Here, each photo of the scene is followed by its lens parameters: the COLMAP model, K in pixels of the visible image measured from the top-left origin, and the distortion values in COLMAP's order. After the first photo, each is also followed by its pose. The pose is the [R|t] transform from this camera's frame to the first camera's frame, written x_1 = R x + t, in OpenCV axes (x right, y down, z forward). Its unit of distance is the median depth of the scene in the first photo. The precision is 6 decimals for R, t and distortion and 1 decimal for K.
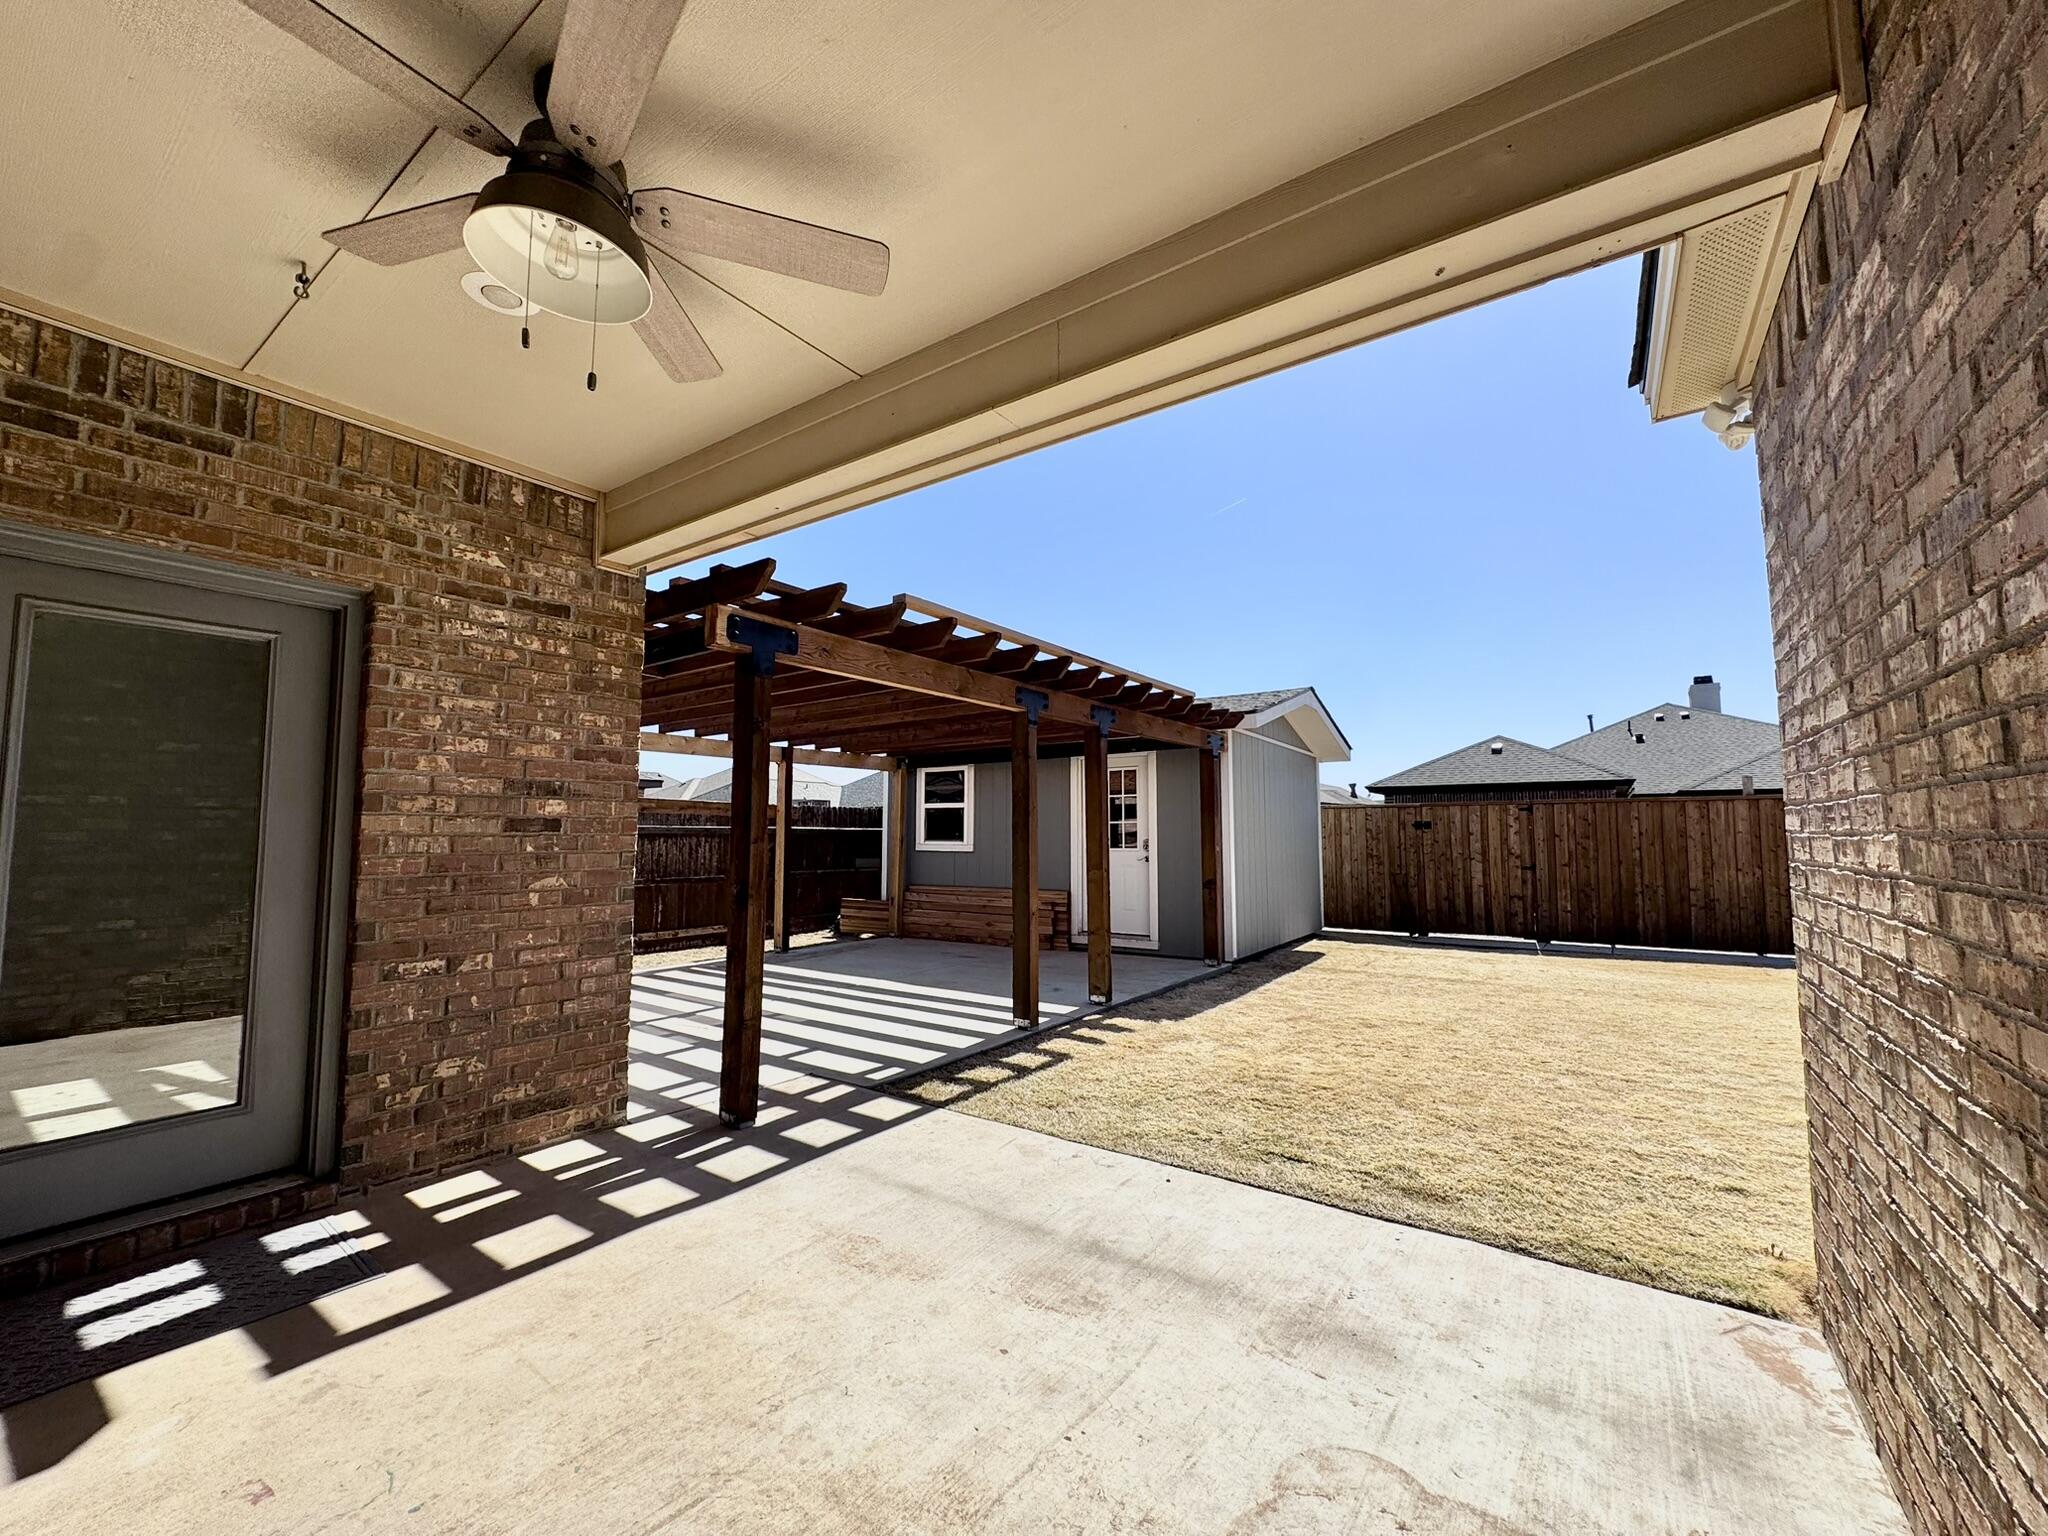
lens RADIAL K [[820.7, 0, 1021.4], [0, 820.7, 766.9], [0, 0, 1]] dist [-0.005188, 0.001403]
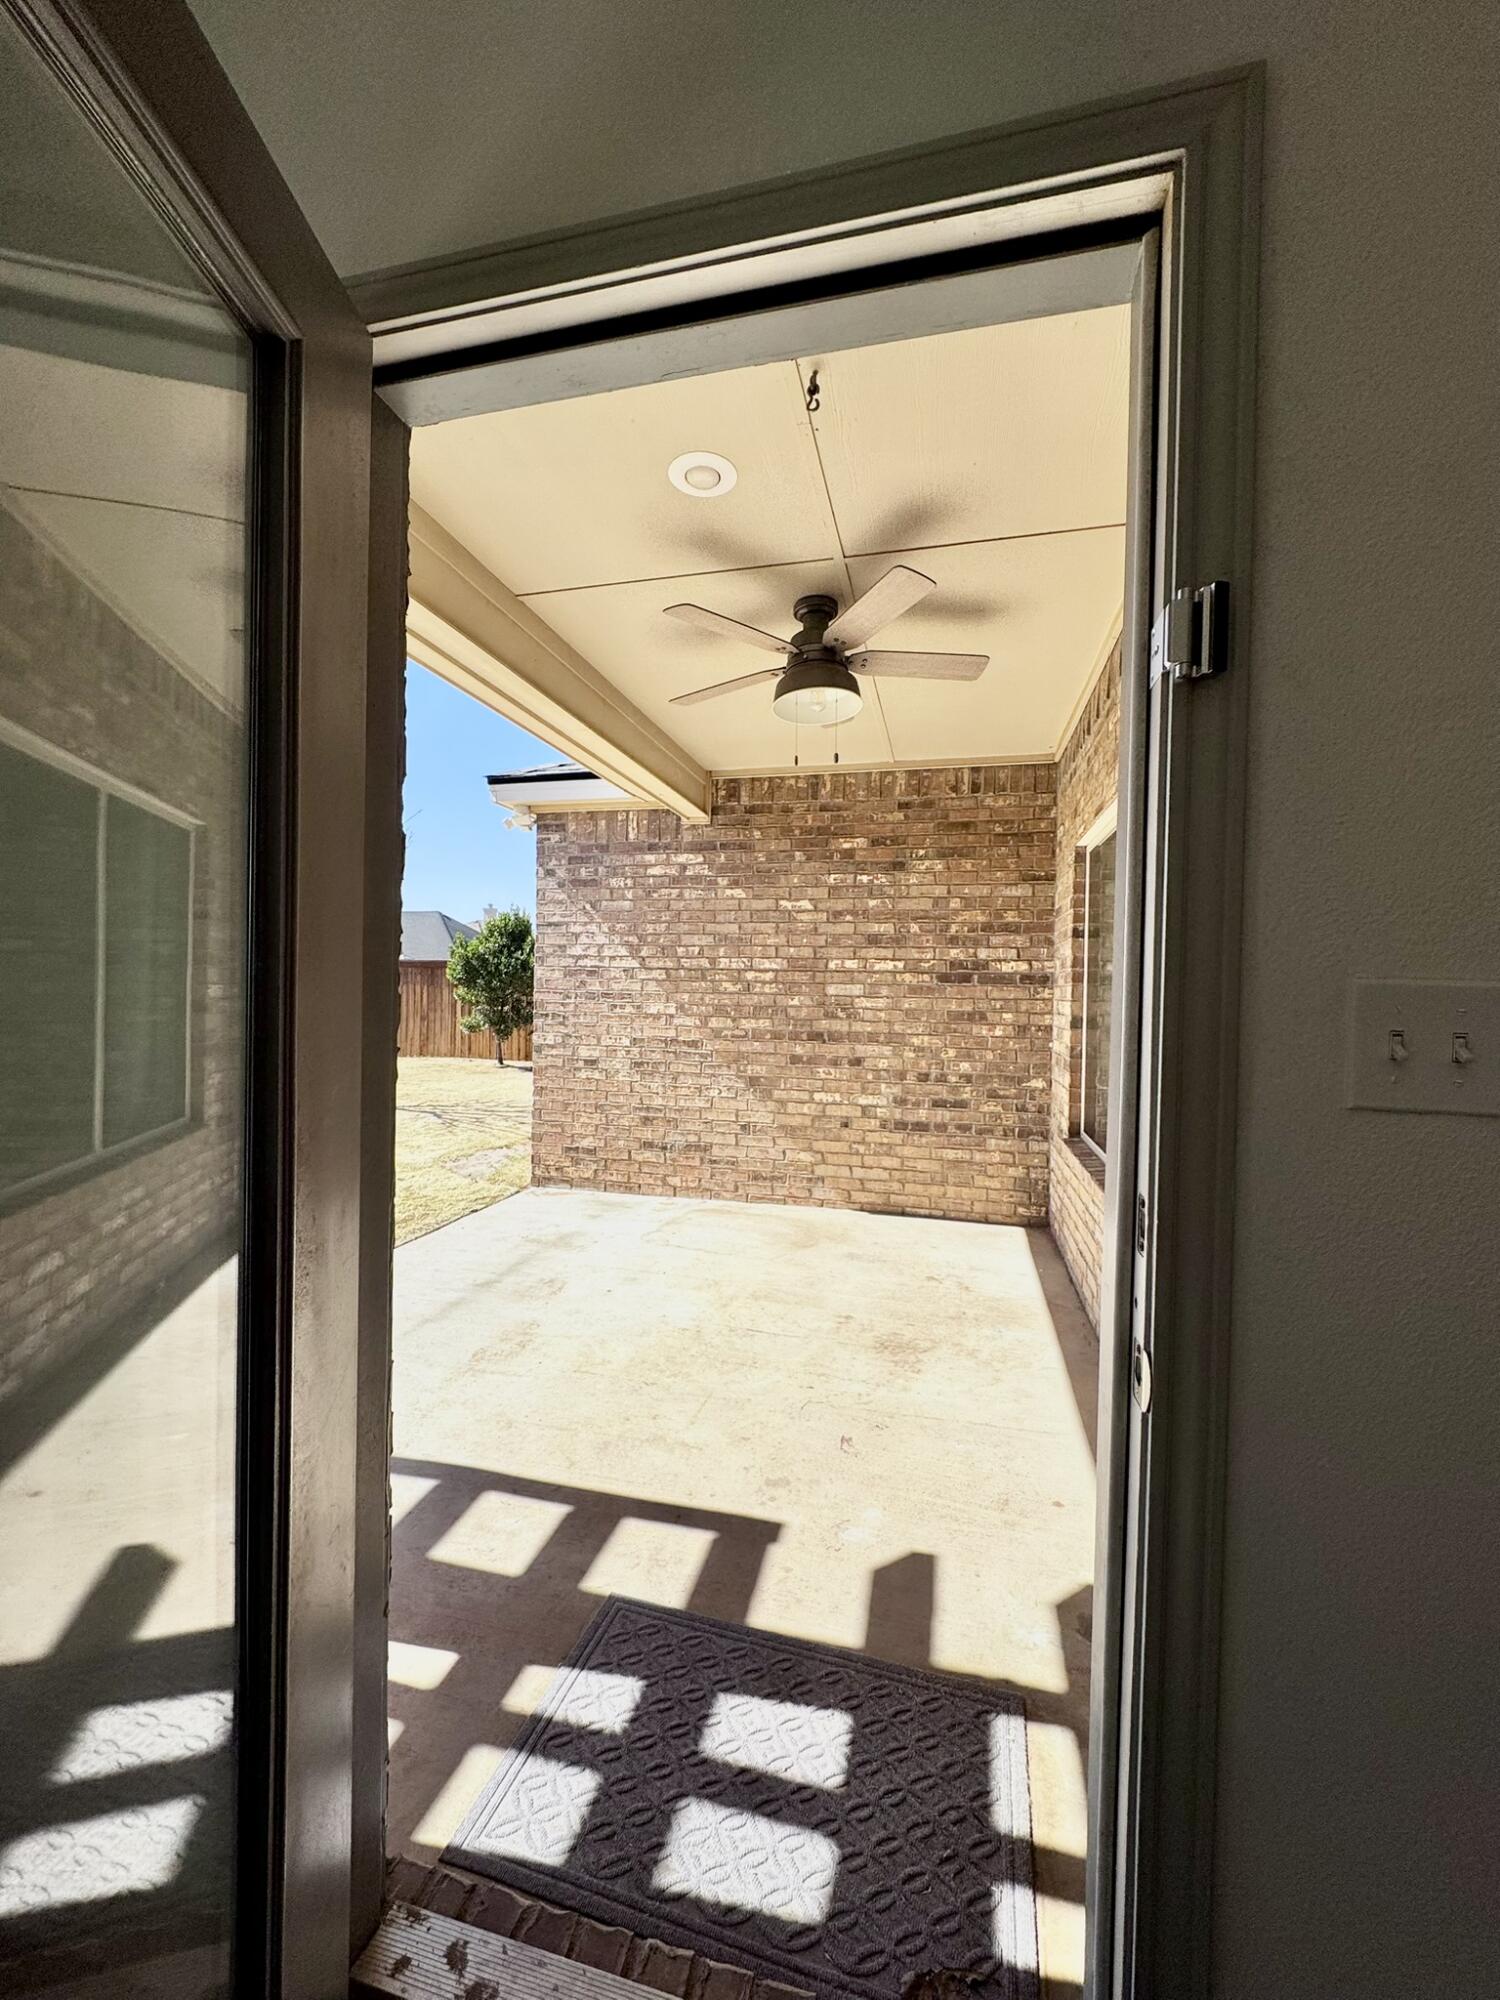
lens RADIAL K [[801.4, 0, 753.4], [0, 801.4, 1000.5], [0, 0, 1]] dist [-0.005188, 0.001403]
pose [[-0.365547, -0.015774, 0.930659, -0.728113], [-0.095635, 0.995201, -0.020696, 0.031229], [-0.925867, -0.096569, -0.365301, 0.576762]]
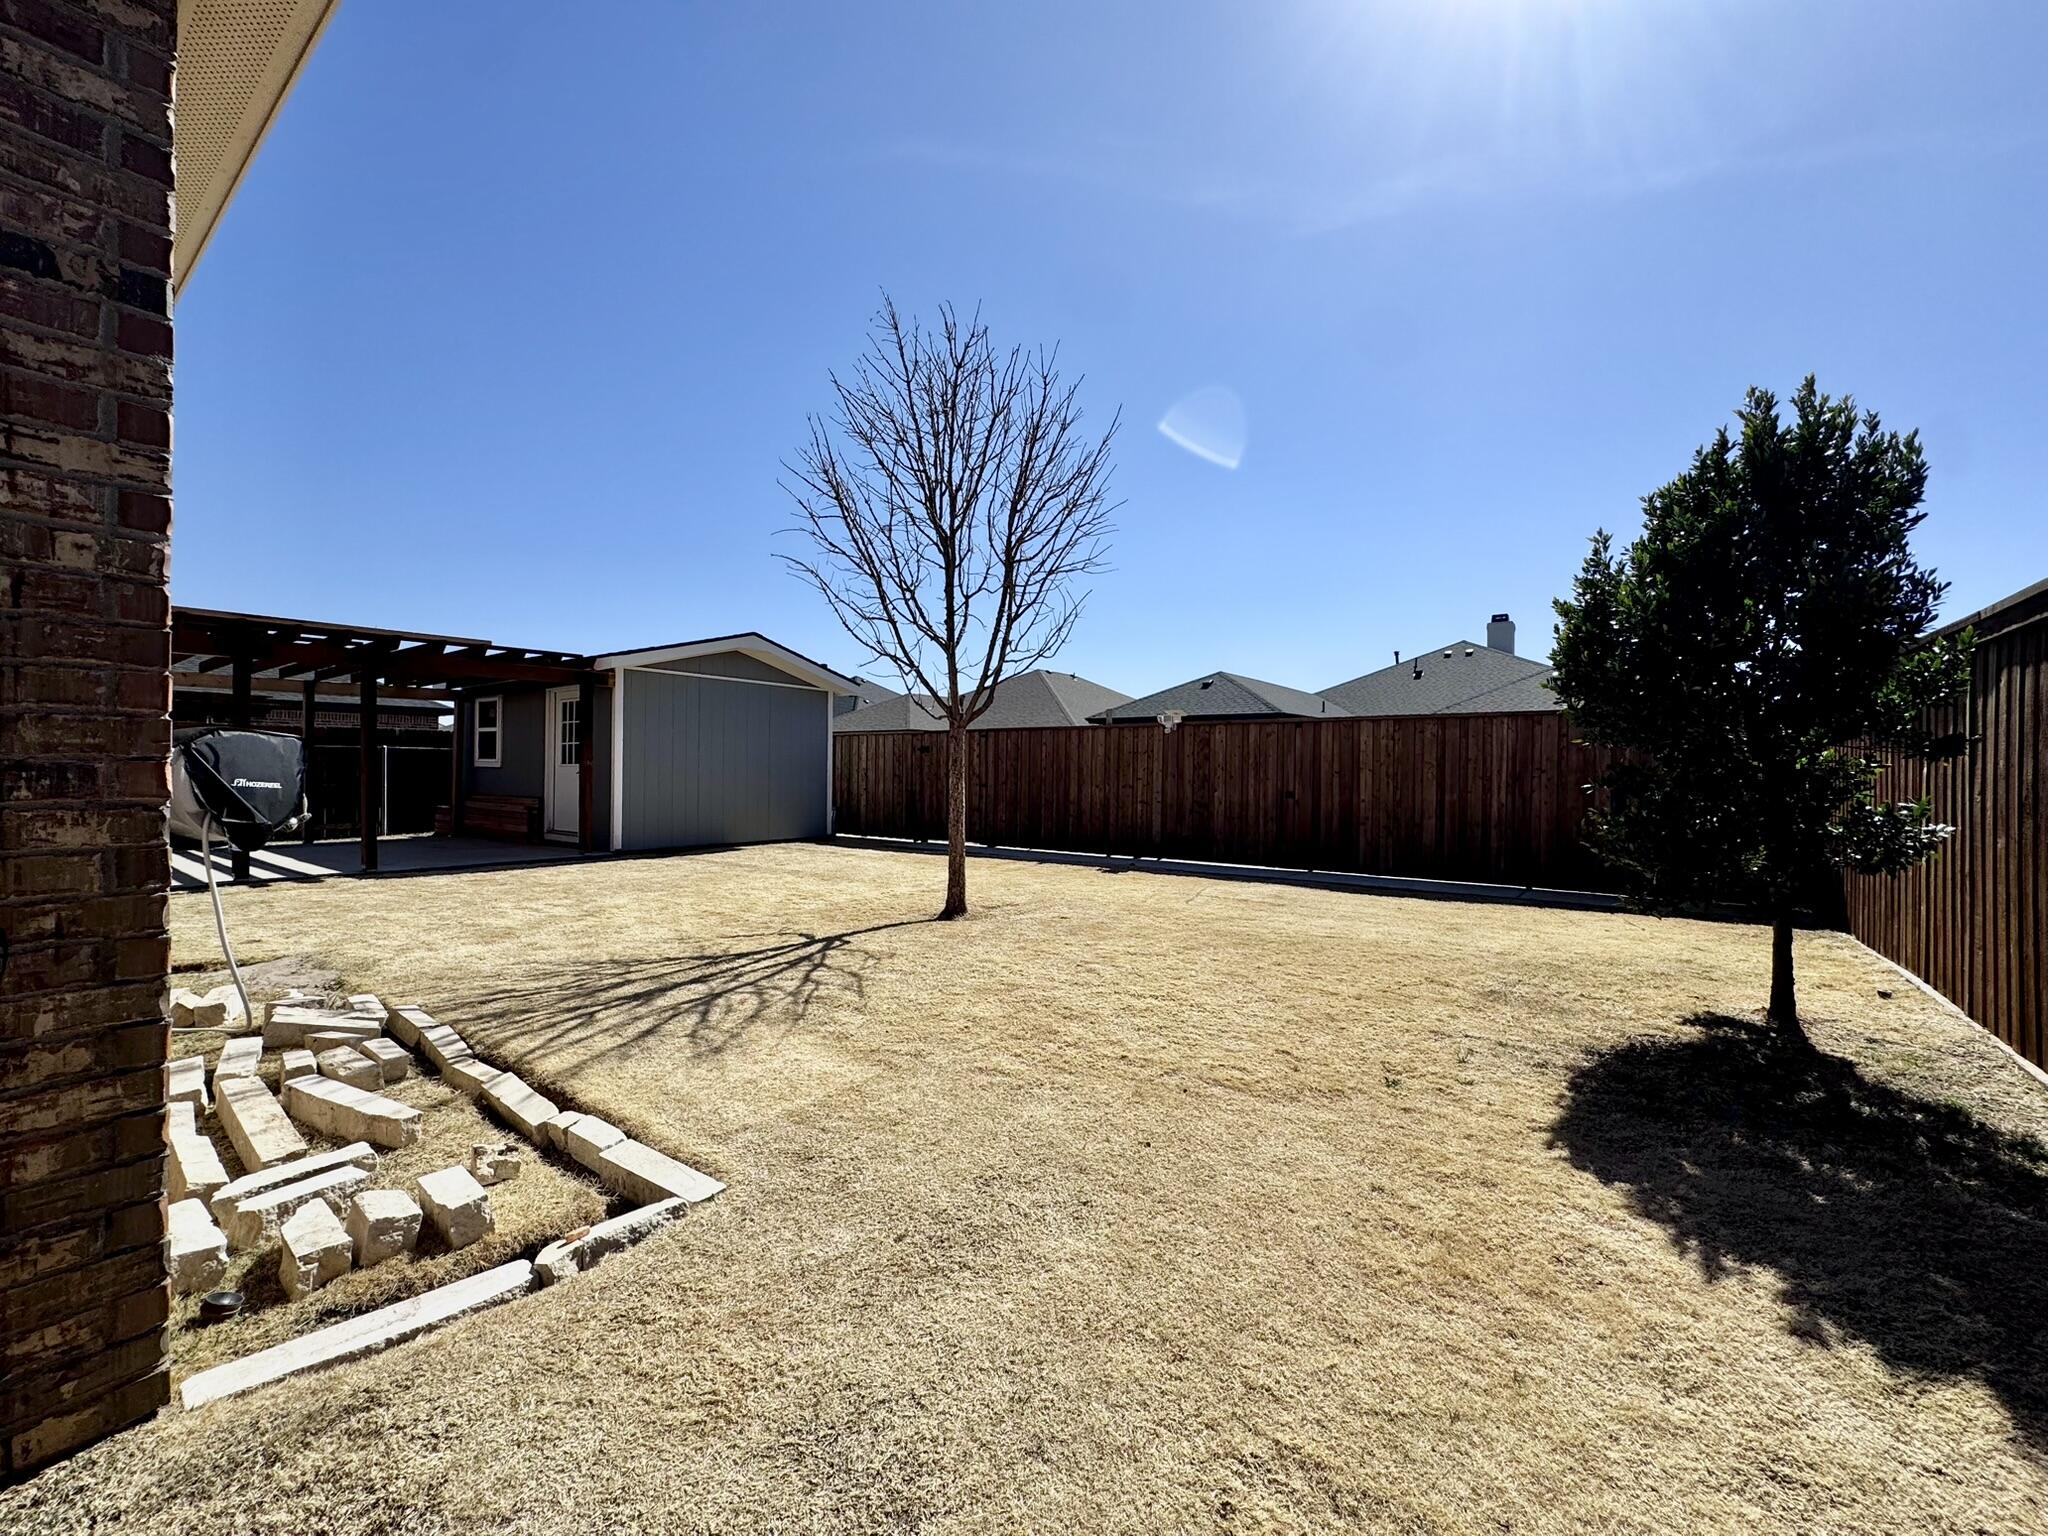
lens RADIAL K [[820.7, 0, 1021.7], [0, 820.7, 766.1], [0, 0, 1]] dist [-0.005188, 0.001403]
pose [[0.999181, 0.007935, -0.039672, 1.548906], [-0.004793, 0.996890, 0.078656, 0.003346], [0.040173, -0.078401, 0.996112, -0.384138]]
